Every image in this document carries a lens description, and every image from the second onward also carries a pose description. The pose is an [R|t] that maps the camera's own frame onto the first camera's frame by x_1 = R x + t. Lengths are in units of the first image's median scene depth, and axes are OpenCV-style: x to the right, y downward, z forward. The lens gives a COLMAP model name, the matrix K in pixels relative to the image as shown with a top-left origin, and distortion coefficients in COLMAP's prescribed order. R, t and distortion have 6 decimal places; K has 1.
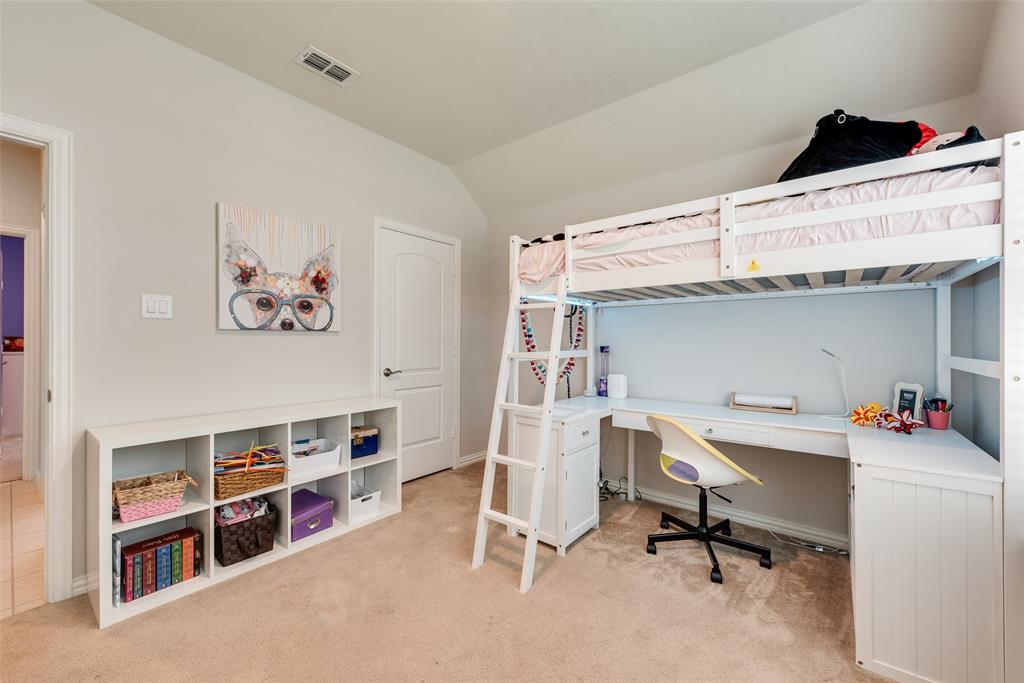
lens RADIAL K [[400.9, 0, 507.8], [0, 400.9, 340.8], [0, 0, 1]] dist [-0.000285, -0.000134]
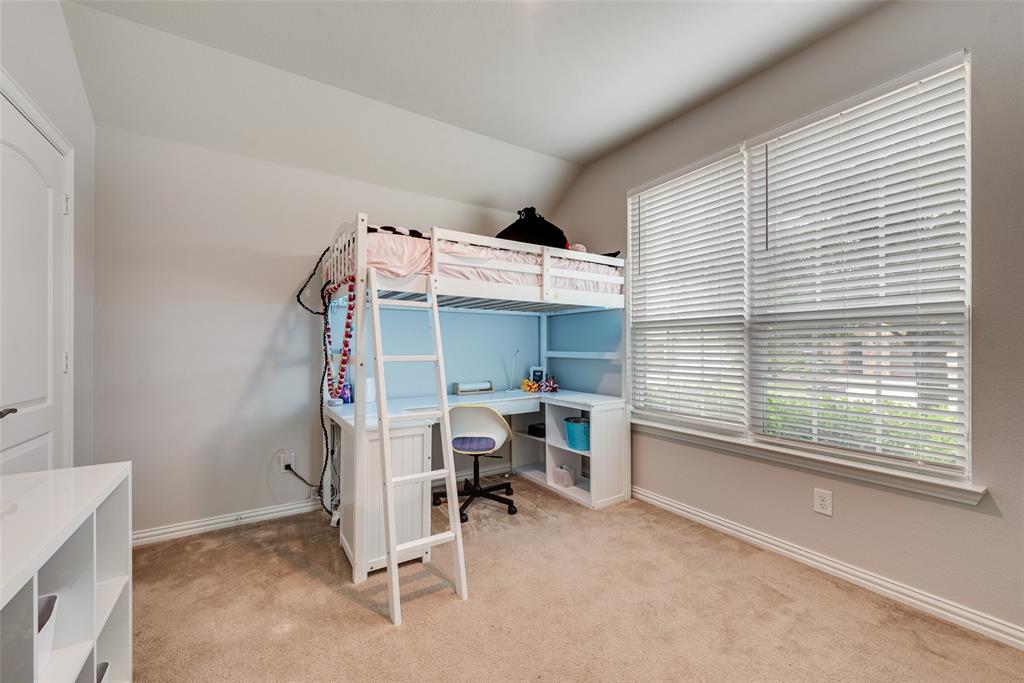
lens RADIAL K [[400.9, 0, 507.1], [0, 400.9, 344.5], [0, 0, 1]] dist [-0.000285, -0.000134]
pose [[0.317608, 0.002915, 0.948218, -0.780783], [0.001325, 0.999993, -0.003518, 0.010388], [-0.948221, 0.002373, 0.317602, 0.539035]]
